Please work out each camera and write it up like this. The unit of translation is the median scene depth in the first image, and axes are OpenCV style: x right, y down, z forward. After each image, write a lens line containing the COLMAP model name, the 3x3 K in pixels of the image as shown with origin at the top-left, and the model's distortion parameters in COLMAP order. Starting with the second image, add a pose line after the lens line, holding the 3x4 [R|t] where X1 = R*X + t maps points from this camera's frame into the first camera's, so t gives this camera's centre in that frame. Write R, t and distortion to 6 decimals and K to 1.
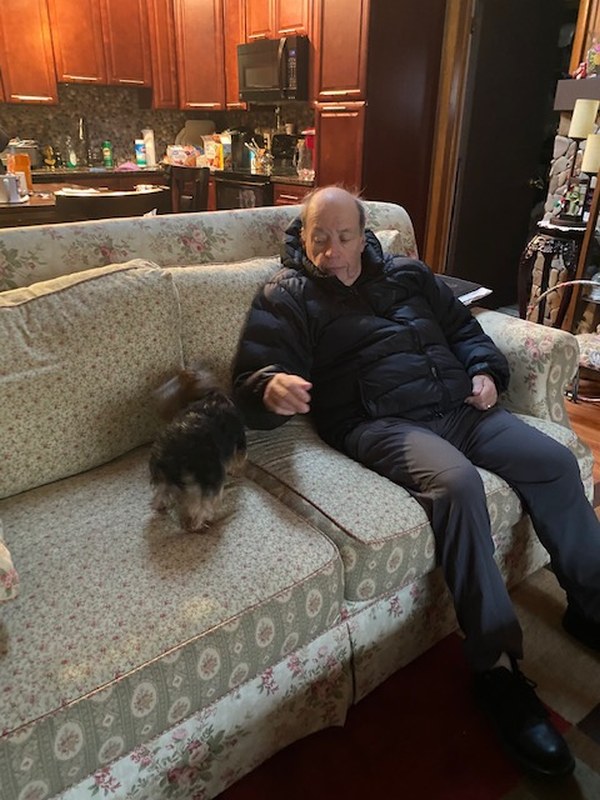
lens RADIAL K [[599.0, 0, 300.7], [0, 599.0, 397.6], [0, 0, 1]] dist [-0.003401, -0.003393]
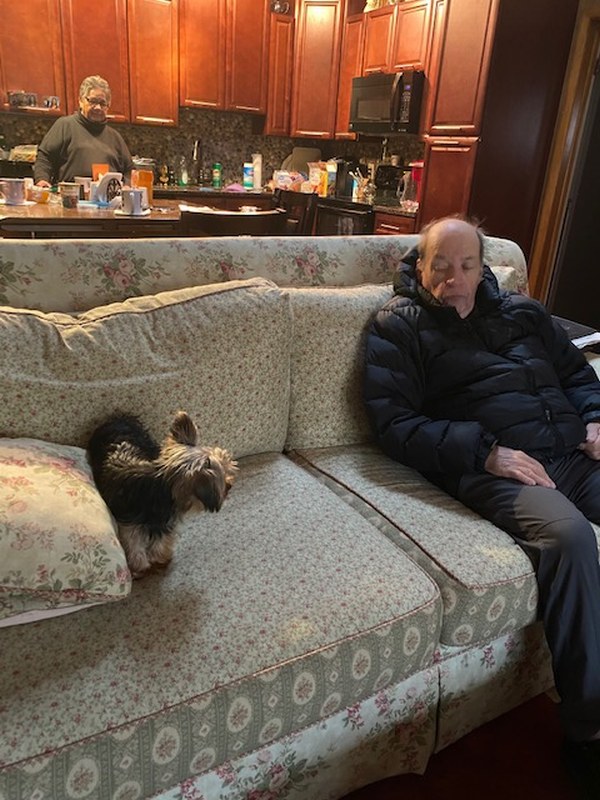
lens RADIAL K [[599.0, 0, 300.3], [0, 599.0, 394.0], [0, 0, 1]] dist [0.001394, -0.003734]
pose [[0.988260, 0.096266, -0.118636, -0.049343], [-0.101798, 0.993941, -0.041467, 0.003016], [0.113925, 0.053057, 0.992072, -0.001798]]
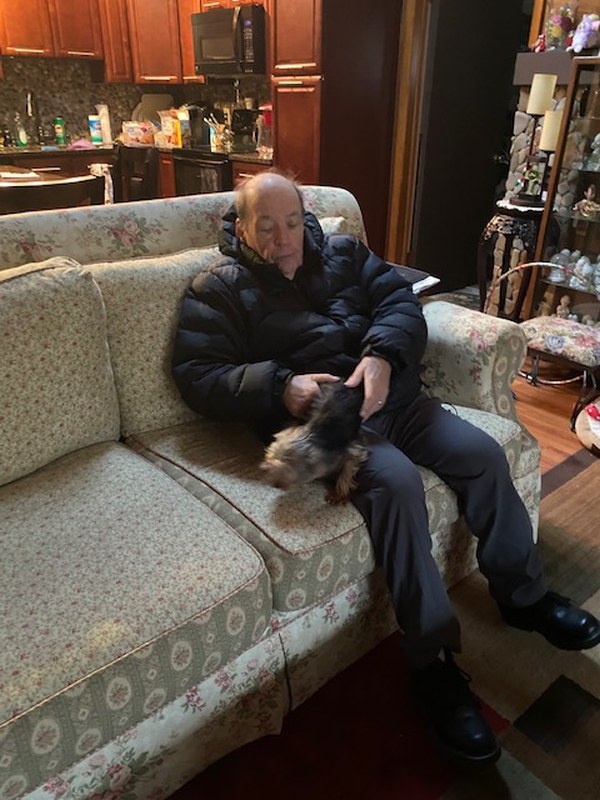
lens RADIAL K [[596.0, 0, 304.2], [0, 596.0, 403.7], [0, 0, 1]] dist [-0.003234, -0.004912]
pose [[0.999145, -0.022081, 0.034946, 0.066581], [0.020235, 0.998426, 0.052317, -0.035065], [-0.036046, -0.051565, 0.998019, 0.032829]]
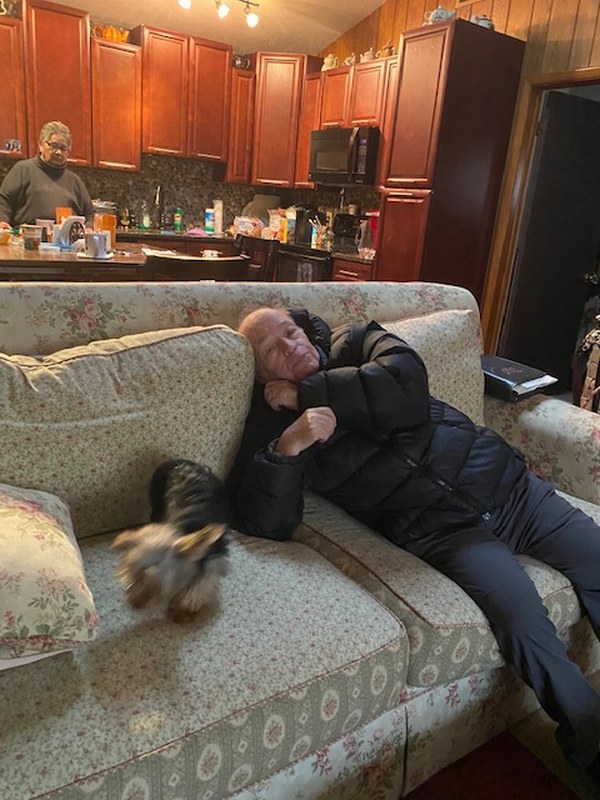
lens RADIAL K [[599.9, 0, 300.0], [0, 599.9, 395.9], [0, 0, 1]] dist [0.003653, -0.009718]
pose [[0.994495, 0.088749, -0.055711, -0.058254], [-0.094604, 0.989061, -0.113173, 0.004150], [0.045057, 0.117820, 0.992012, -0.020736]]
